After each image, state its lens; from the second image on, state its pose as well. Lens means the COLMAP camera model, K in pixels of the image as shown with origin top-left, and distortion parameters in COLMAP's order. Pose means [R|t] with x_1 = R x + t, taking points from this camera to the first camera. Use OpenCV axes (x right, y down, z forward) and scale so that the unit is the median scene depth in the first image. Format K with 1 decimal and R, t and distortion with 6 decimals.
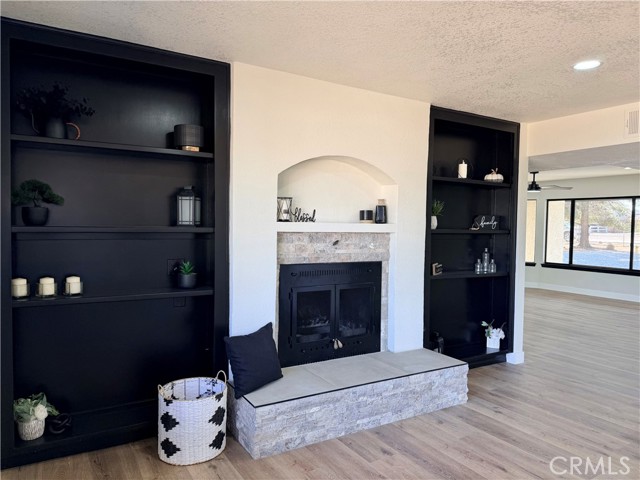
lens RADIAL K [[451.0, 0, 320.6], [0, 451.0, 241.5], [0, 0, 1]] dist [0.062555, -0.080434]
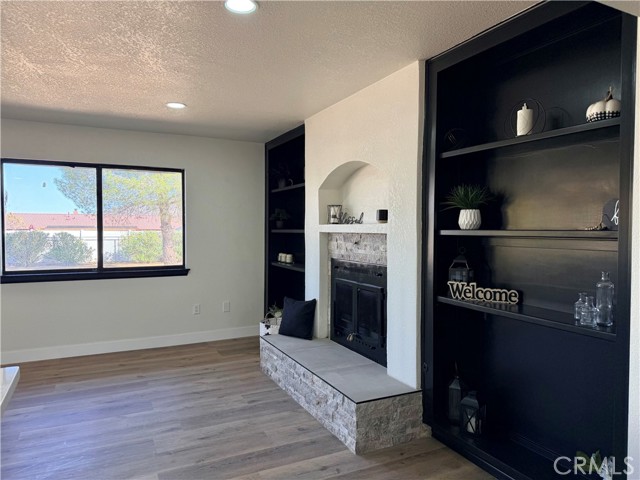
lens RADIAL K [[451.0, 0, 320.4], [0, 451.0, 240.4], [0, 0, 1]] dist [0.062555, -0.080434]
pose [[-0.097147, 0.012761, -0.995188, 1.171468], [-0.036541, 0.999198, 0.016379, -0.018291], [0.994599, 0.037957, -0.096603, 1.083007]]
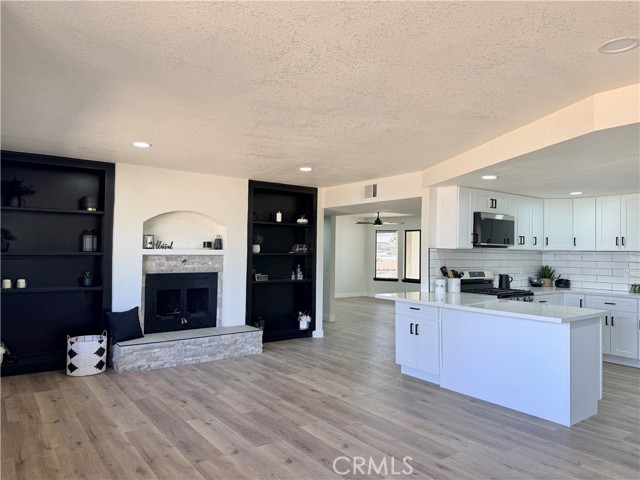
lens RADIAL K [[451.0, 0, 324.8], [0, 451.0, 242.0], [0, 0, 1]] dist [0.062555, -0.080434]
pose [[0.995069, 0.000300, 0.099183, 0.417001], [0.004752, 0.998703, -0.050697, 0.021555], [-0.099070, 0.050919, 0.993777, -0.809481]]
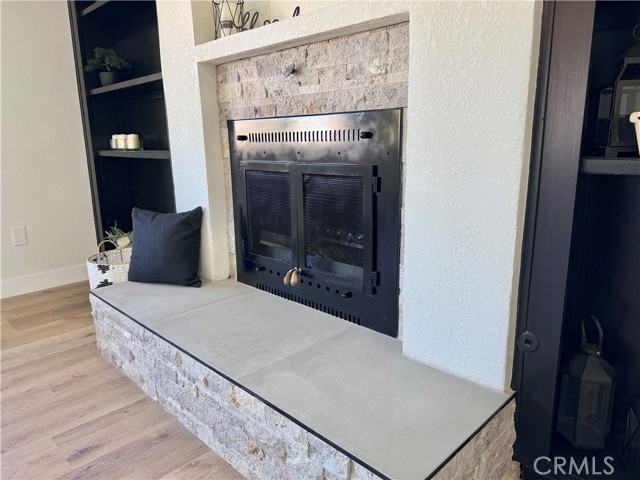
lens RADIAL K [[451.0, 0, 326.6], [0, 451.0, 247.9], [0, 0, 1]] dist [0.062555, -0.080434]
pose [[0.233171, 0.209016, -0.949707, 0.564756], [-0.011342, 0.977145, 0.212270, 0.088076], [0.972369, -0.038724, 0.230213, 0.974312]]
